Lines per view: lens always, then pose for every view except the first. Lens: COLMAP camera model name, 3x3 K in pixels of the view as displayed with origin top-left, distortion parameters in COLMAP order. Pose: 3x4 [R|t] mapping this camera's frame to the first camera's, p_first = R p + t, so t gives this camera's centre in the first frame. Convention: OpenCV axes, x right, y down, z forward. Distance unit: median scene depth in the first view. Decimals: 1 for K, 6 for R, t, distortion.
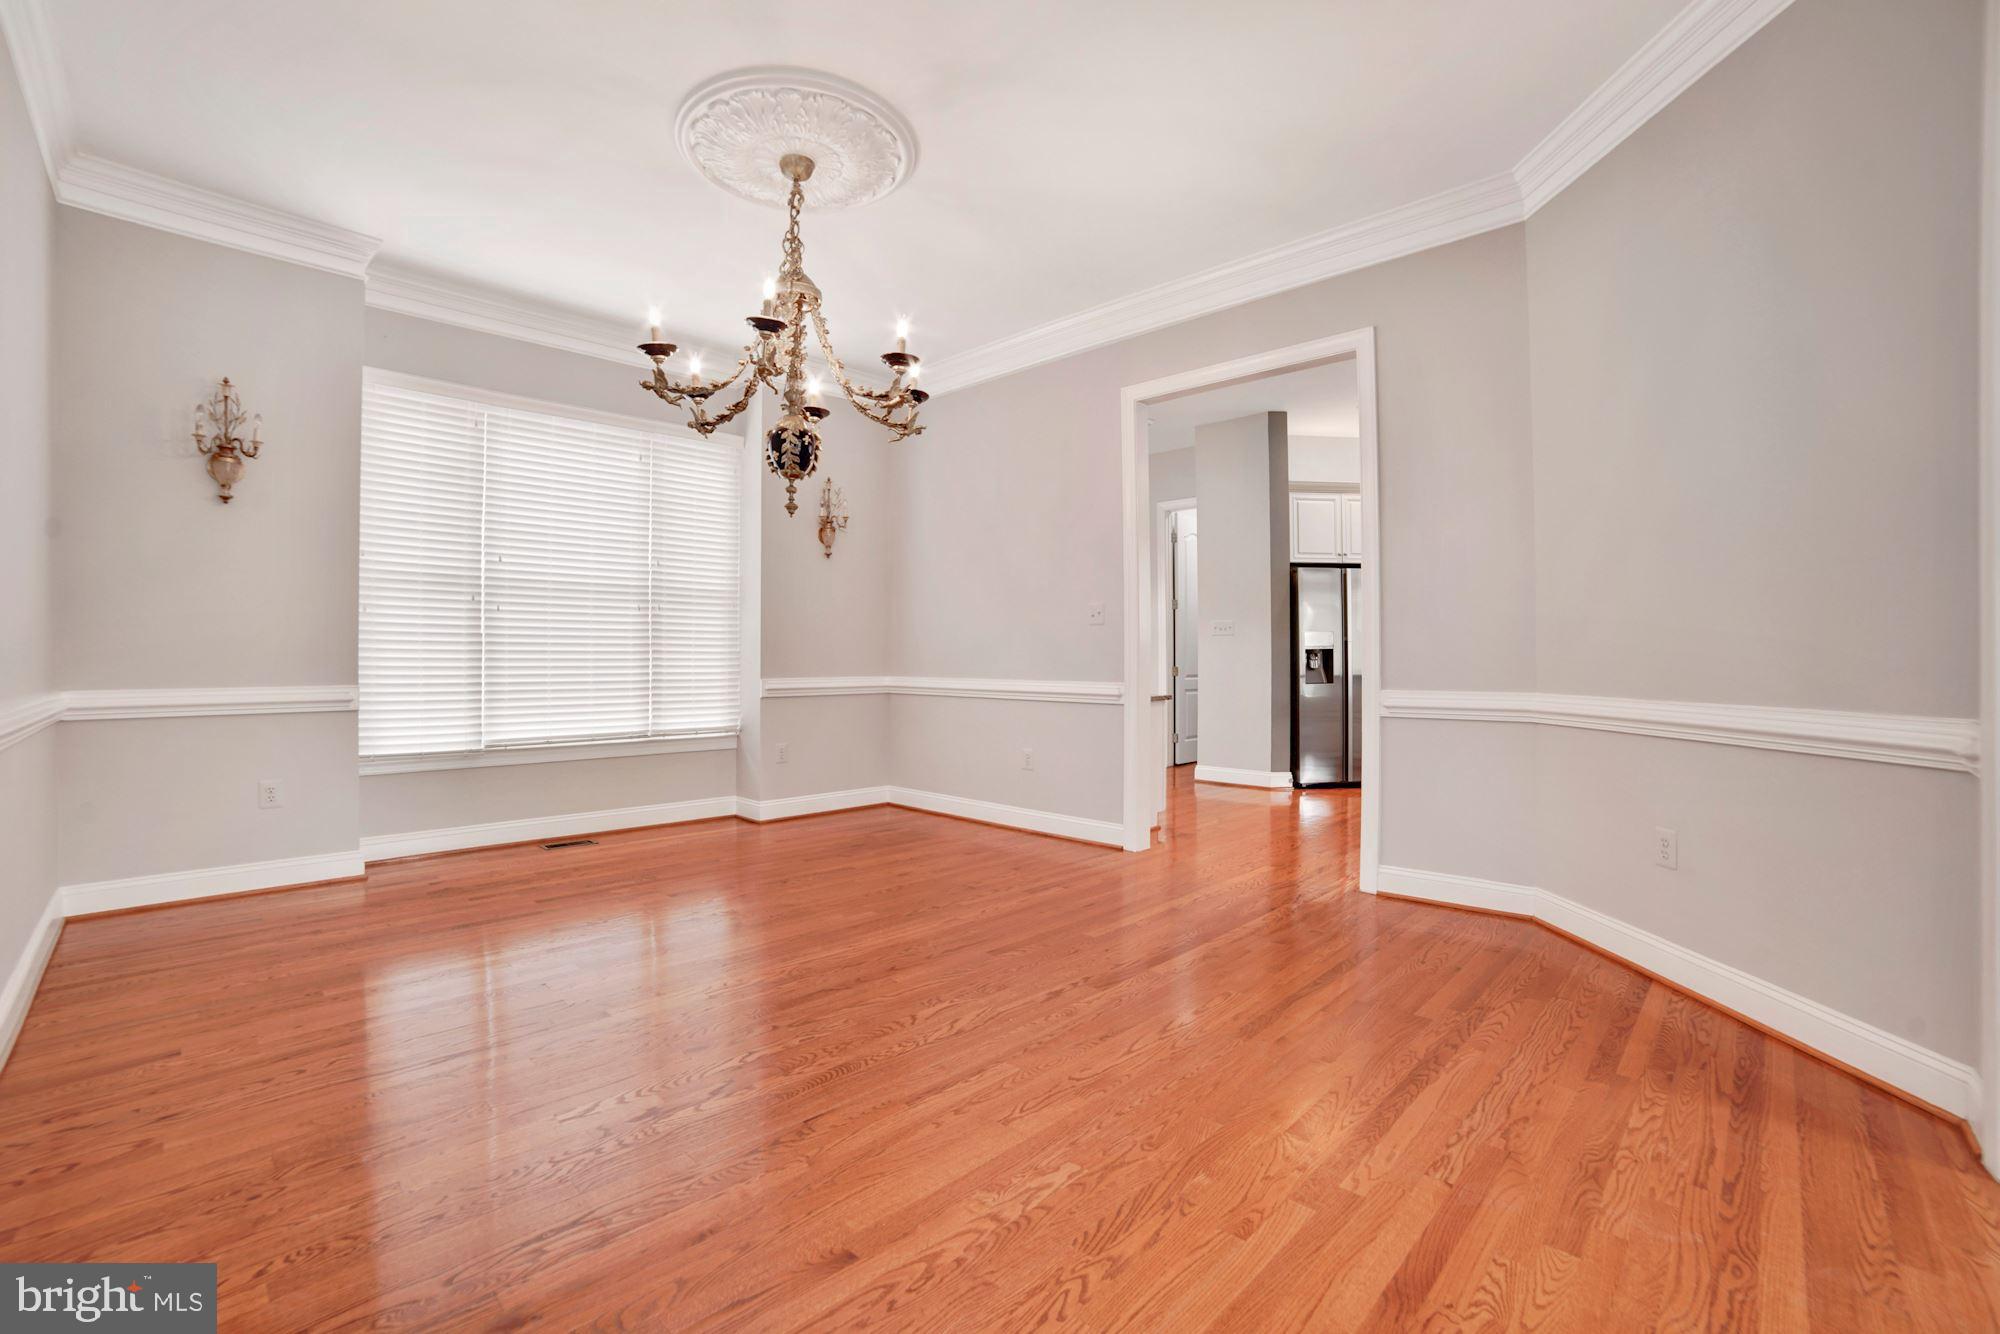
lens RADIAL K [[877.2, 0, 976.3], [0, 877.2, 670.2], [0, 0, 1]] dist [-0.105158, 0.057965]
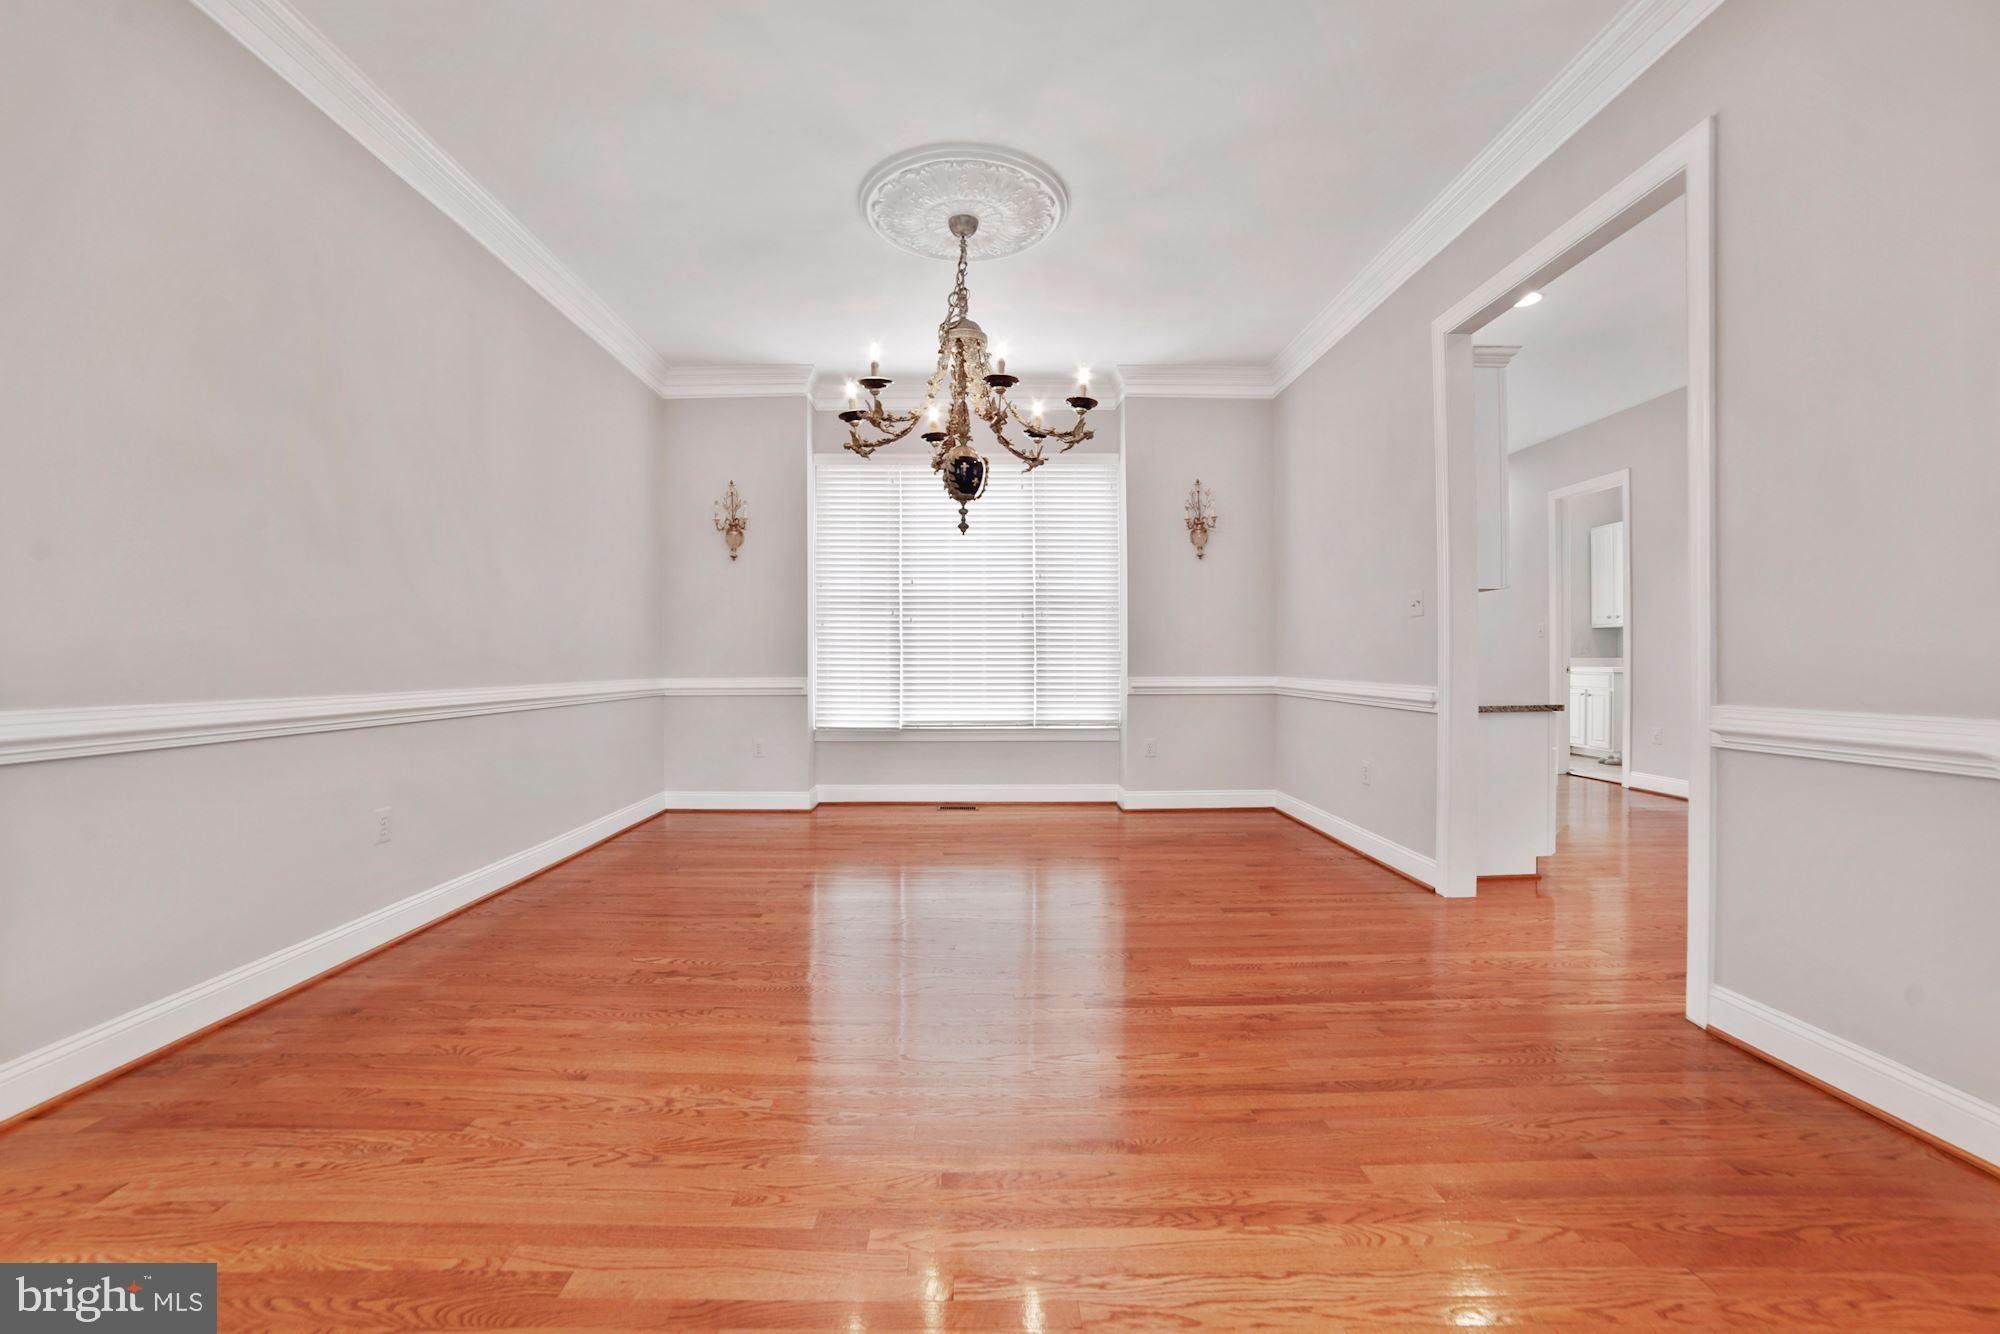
lens RADIAL K [[850.6, 0, 1006.6], [0, 850.6, 676.3], [0, 0, 1]] dist [-0.063678, 0.000512]
pose [[0.714173, 0.012263, -0.699862, 0.455840], [-0.006851, 0.999921, 0.010529, -0.001335], [0.699936, -0.002725, 0.714200, 0.177141]]
